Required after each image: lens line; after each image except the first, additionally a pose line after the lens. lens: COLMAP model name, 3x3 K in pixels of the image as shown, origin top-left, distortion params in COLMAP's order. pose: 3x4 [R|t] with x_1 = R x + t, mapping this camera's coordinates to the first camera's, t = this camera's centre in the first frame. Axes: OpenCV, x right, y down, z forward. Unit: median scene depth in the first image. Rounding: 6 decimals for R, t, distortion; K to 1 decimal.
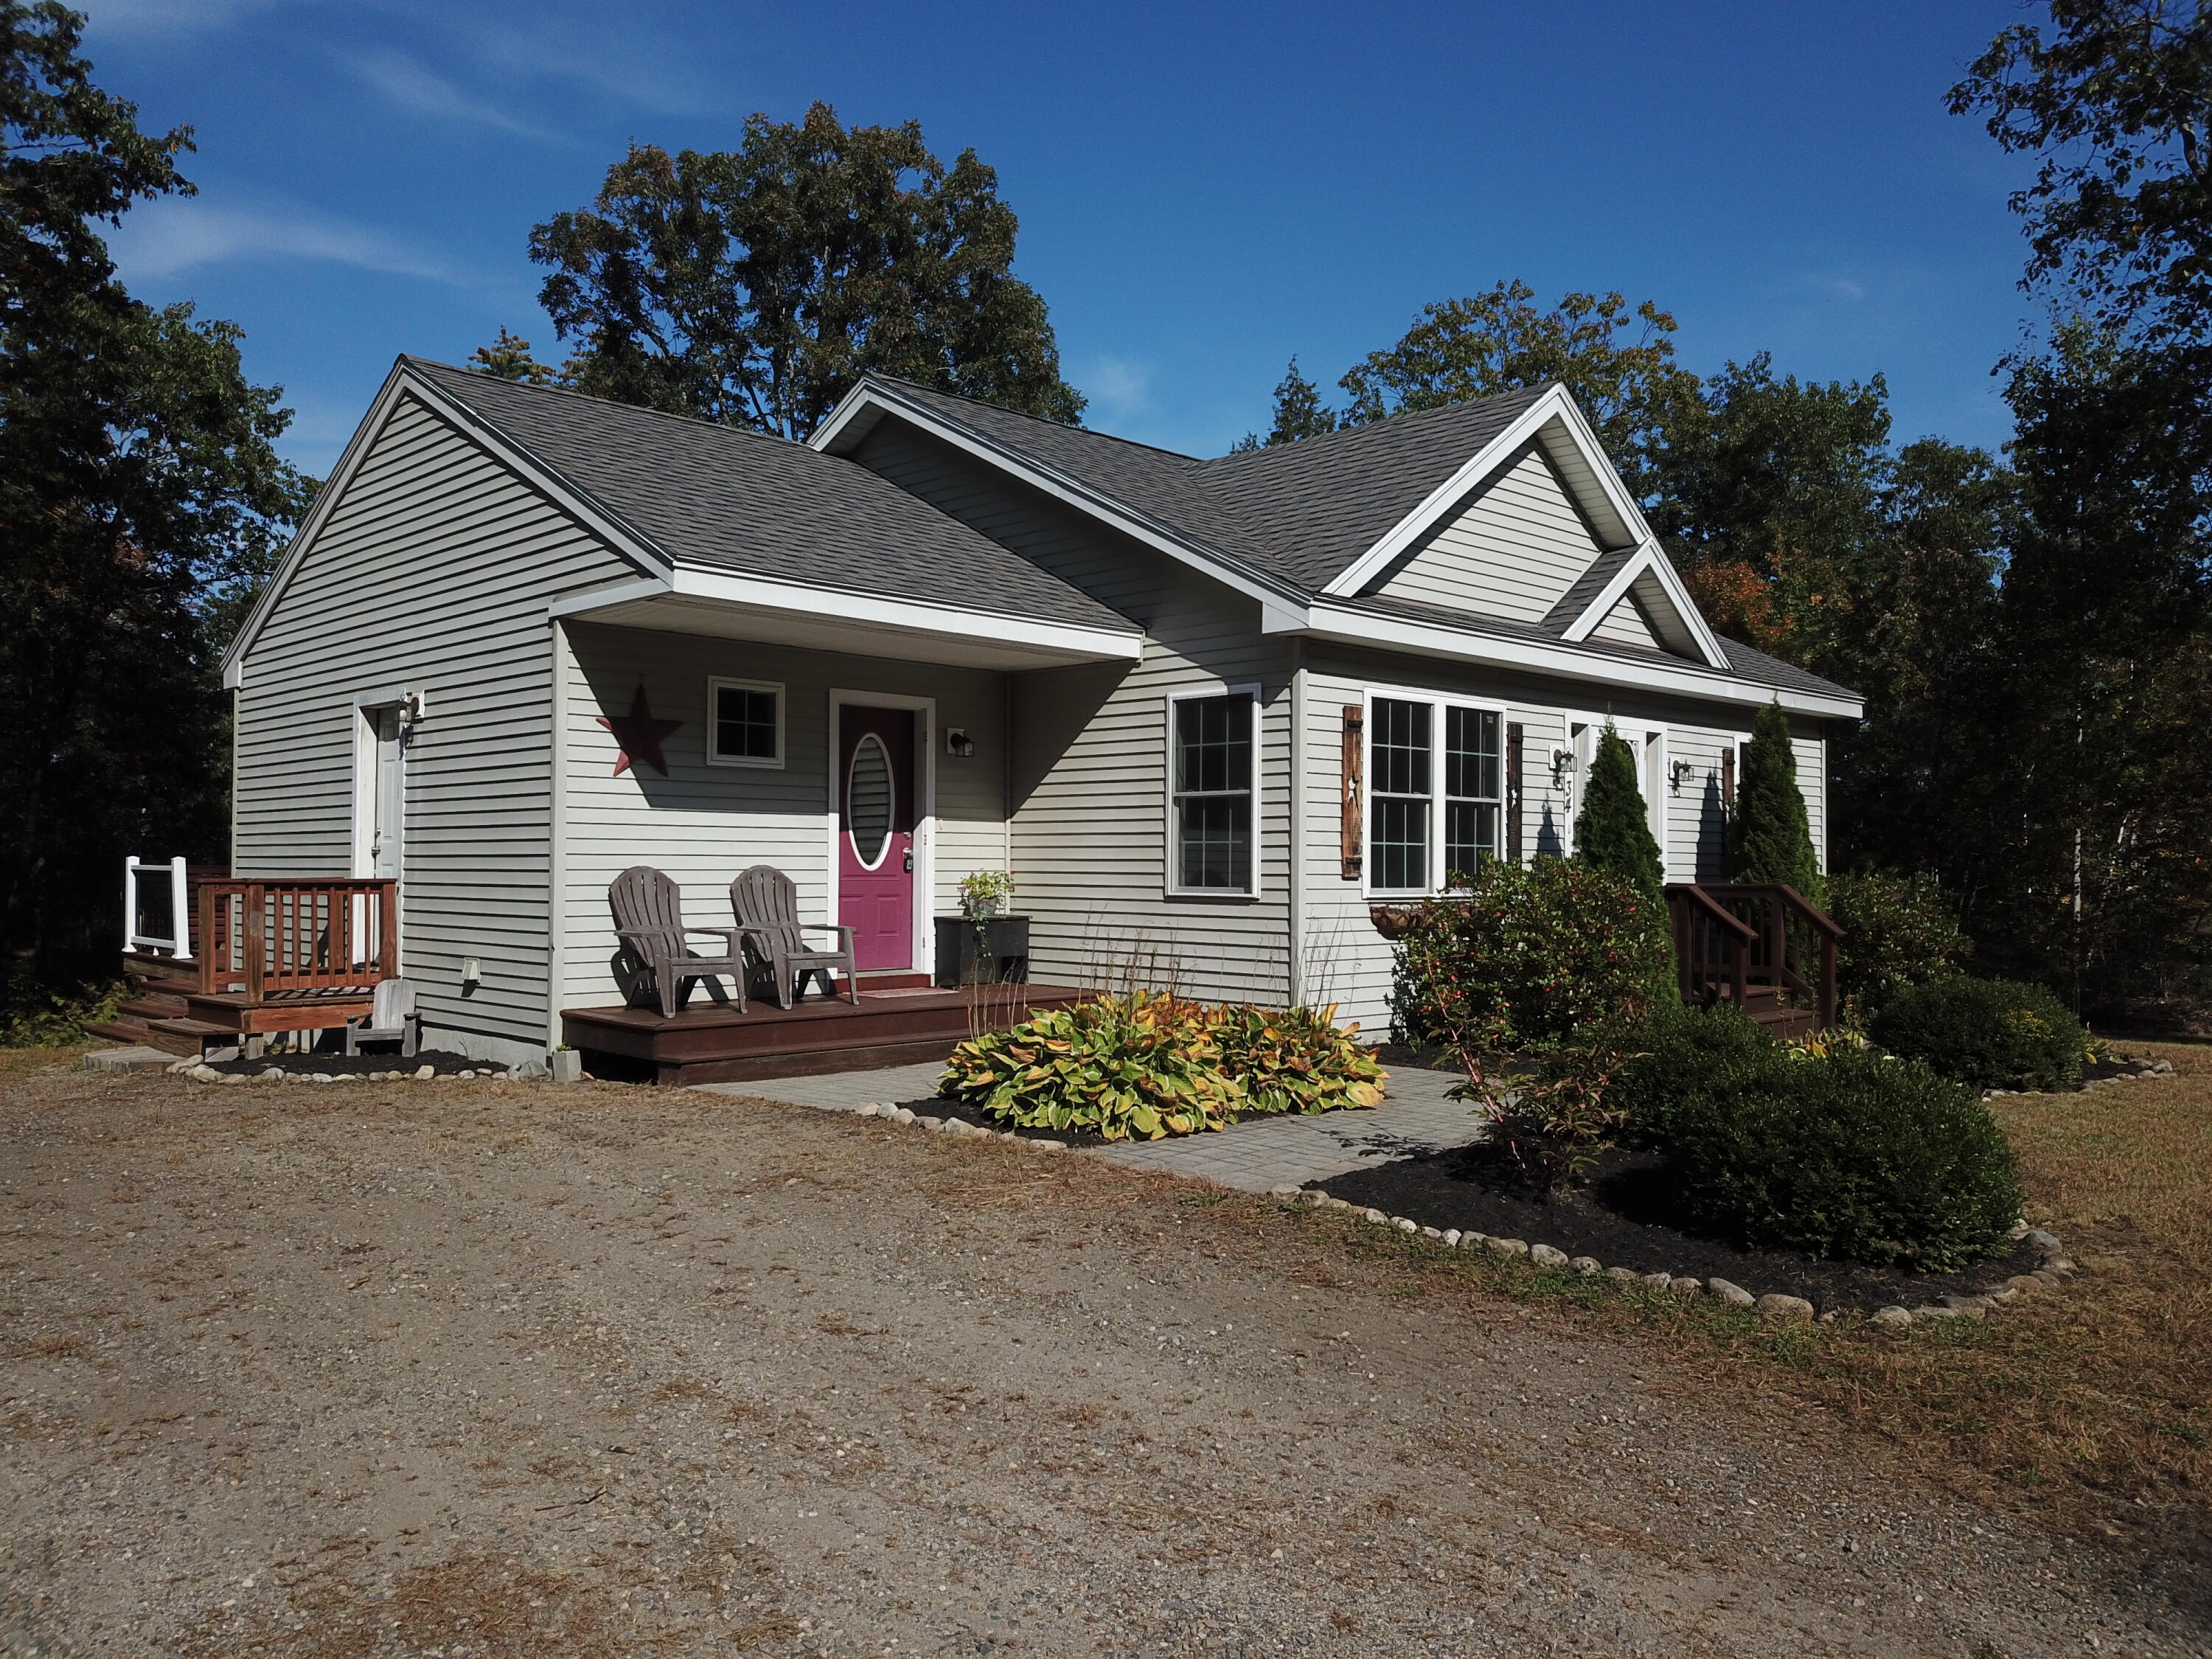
lens RADIAL K [[1708.5, 0, 1096.3], [0, 1708.5, 825.8], [0, 0, 1]] dist [0.010781, -0.003073]
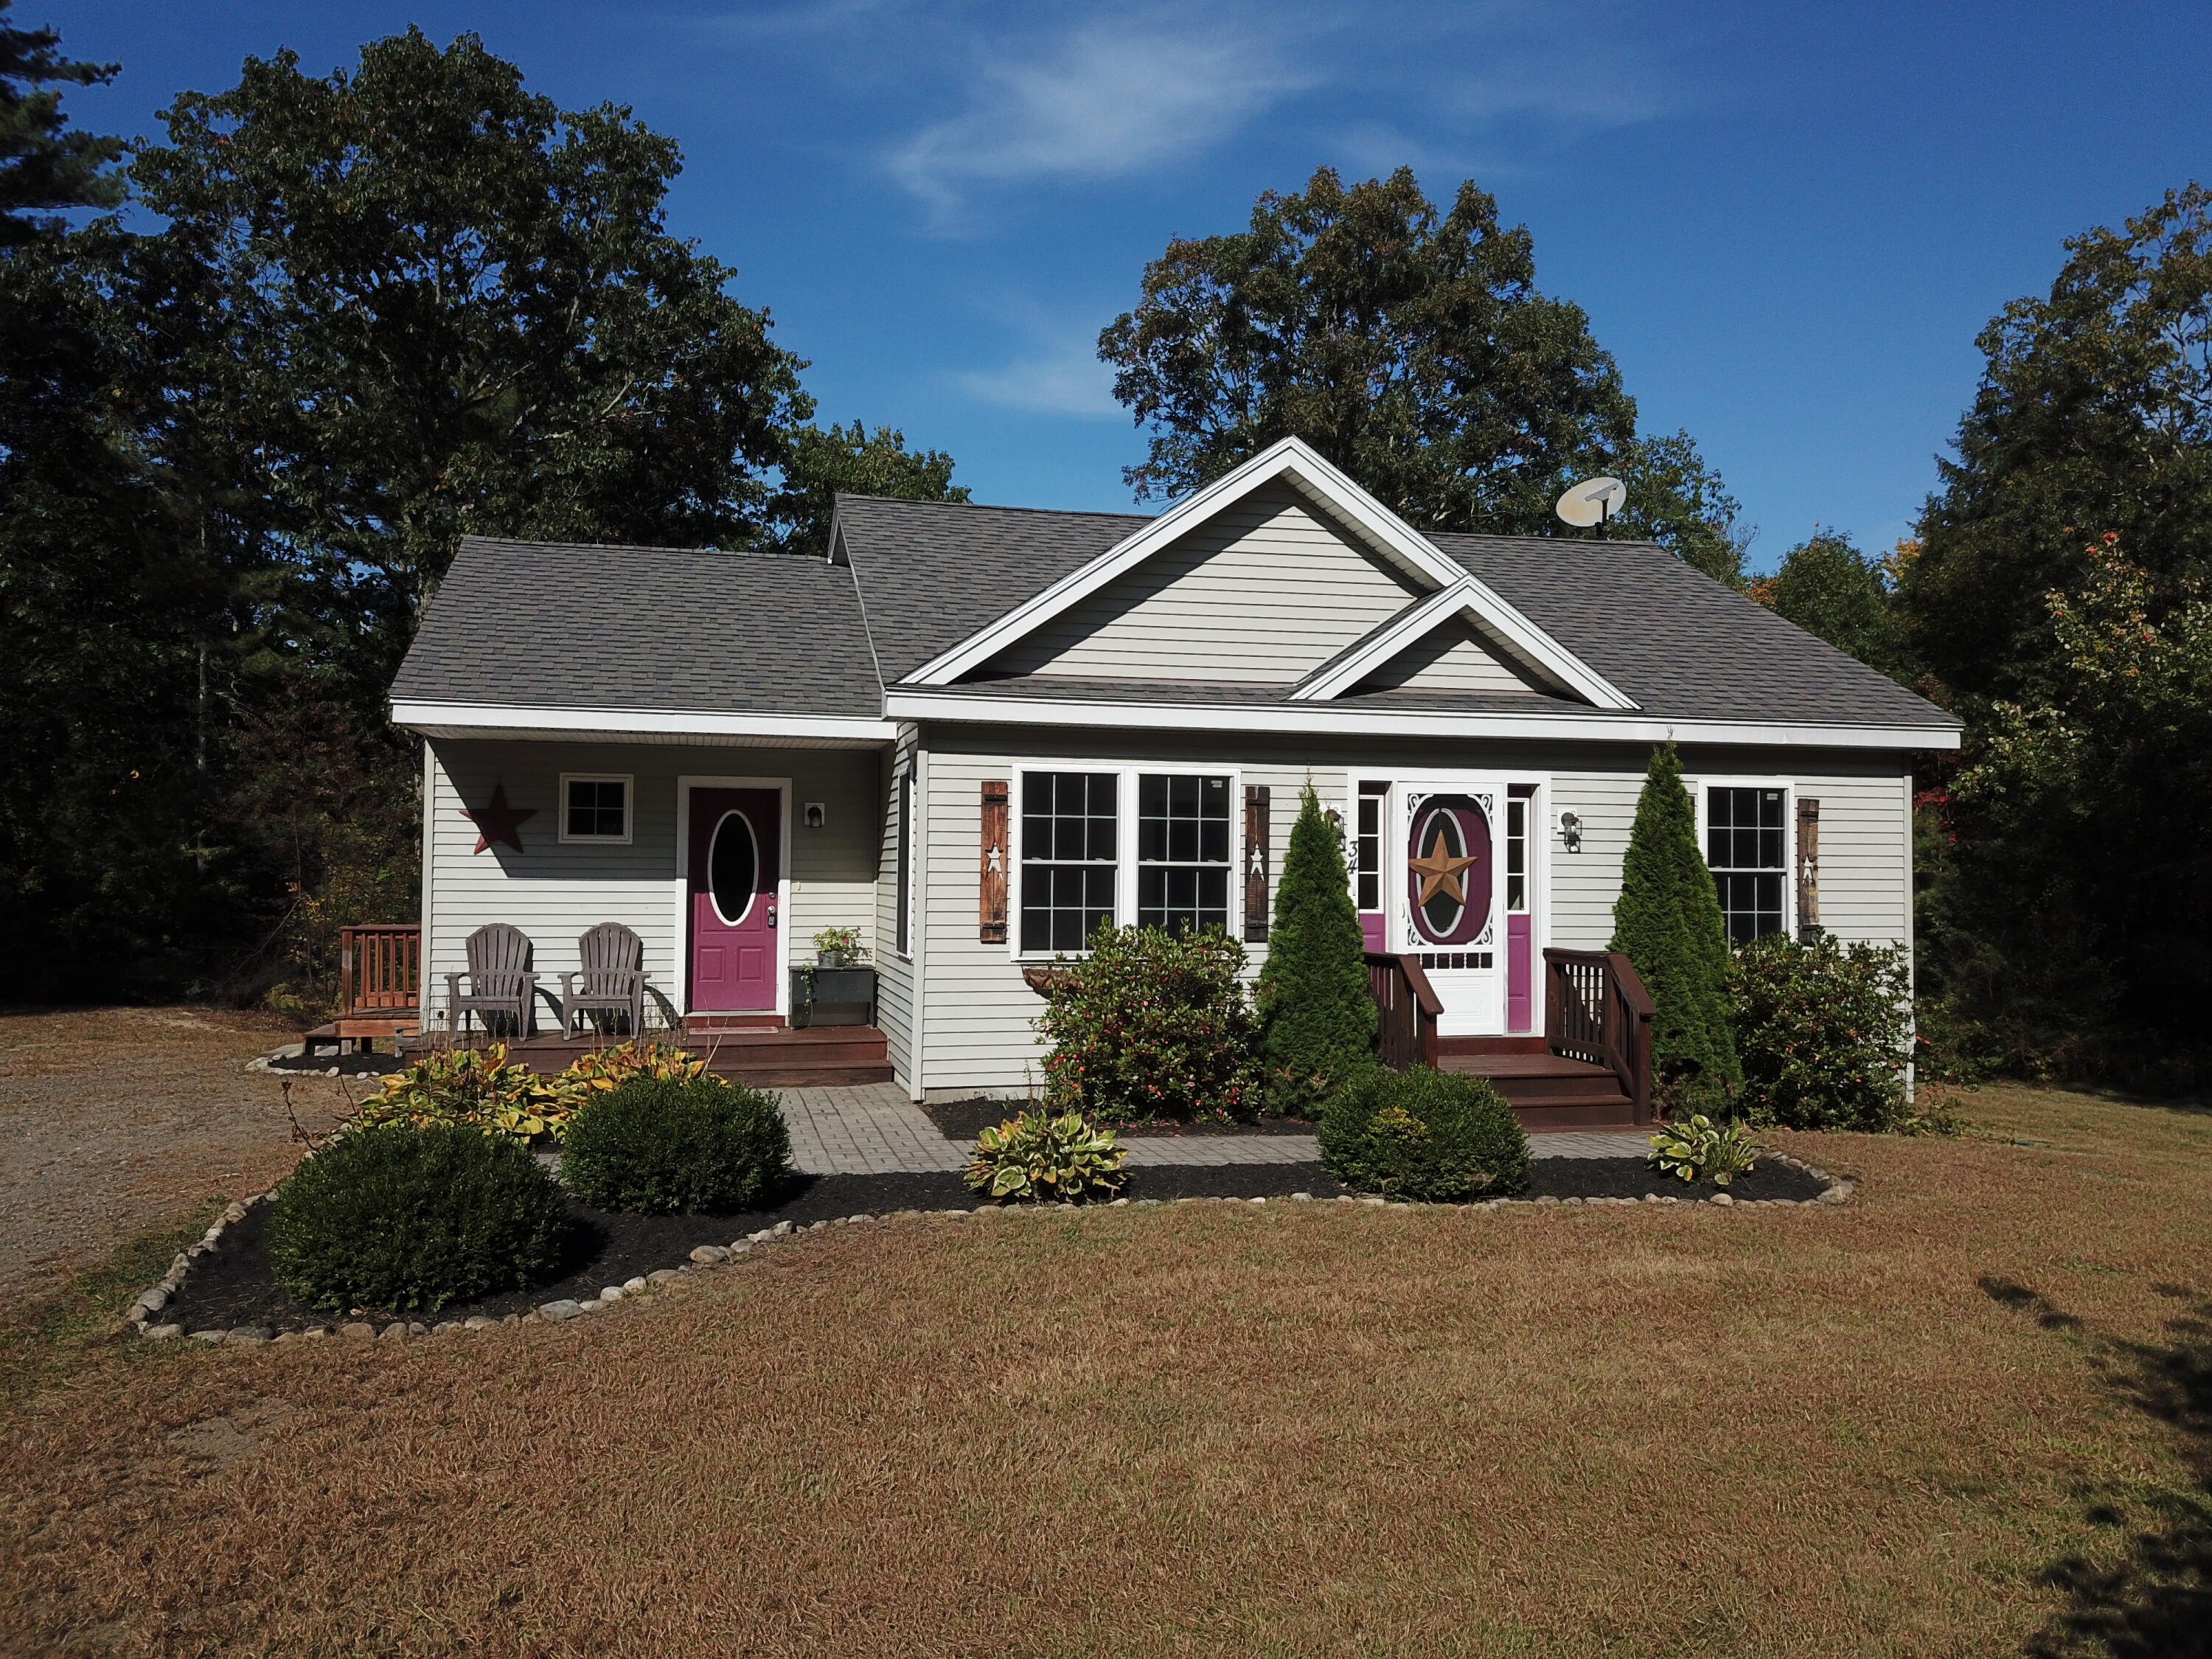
lens RADIAL K [[1701.2, 0, 1104.7], [0, 1701.2, 837.7], [0, 0, 1]] dist [0.031963, -0.068685]
pose [[0.856434, -0.011142, -0.516137, 0.726851], [0.009306, 0.999938, -0.006143, -0.026361], [0.516173, 0.000458, 0.856484, 0.118220]]
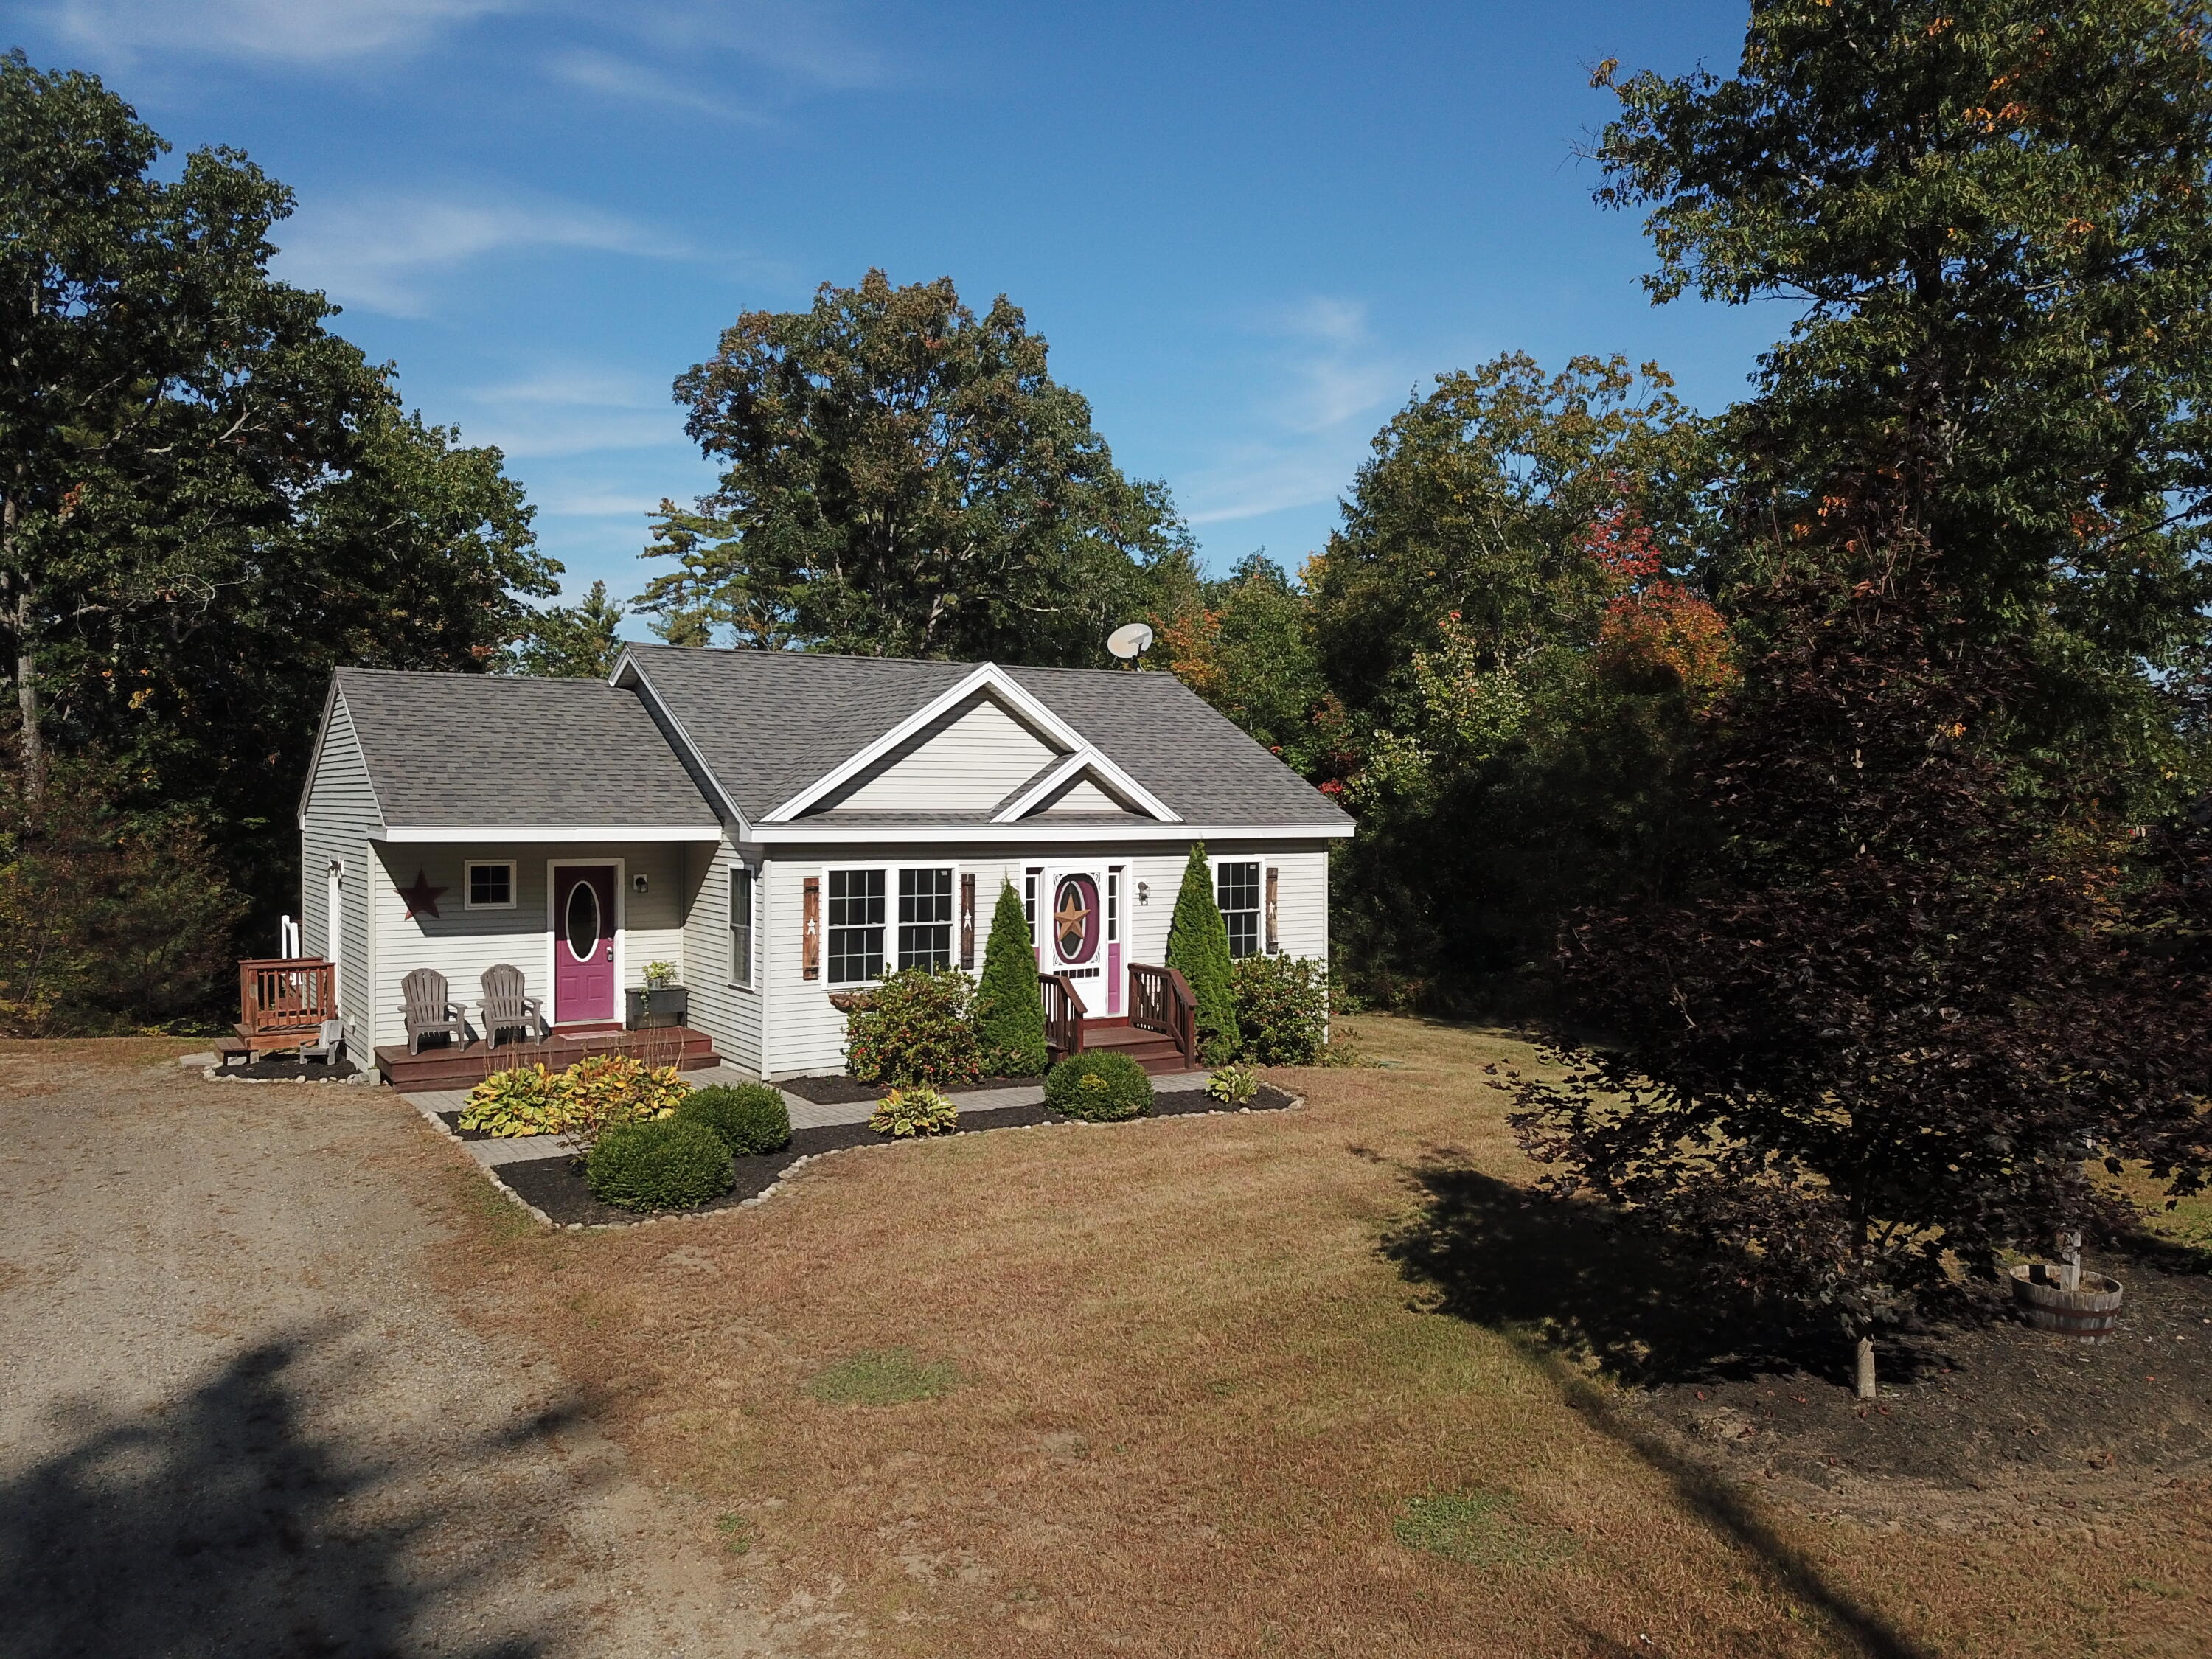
lens RADIAL K [[1701.2, 0, 1129.4], [0, 1701.2, 845.2], [0, 0, 1]] dist [0.031963, -0.068685]
pose [[0.978984, 0.004752, -0.203883, 0.773001], [0.005456, 0.998760, 0.049478, -0.177205], [0.203865, -0.049550, 0.977744, -0.570125]]
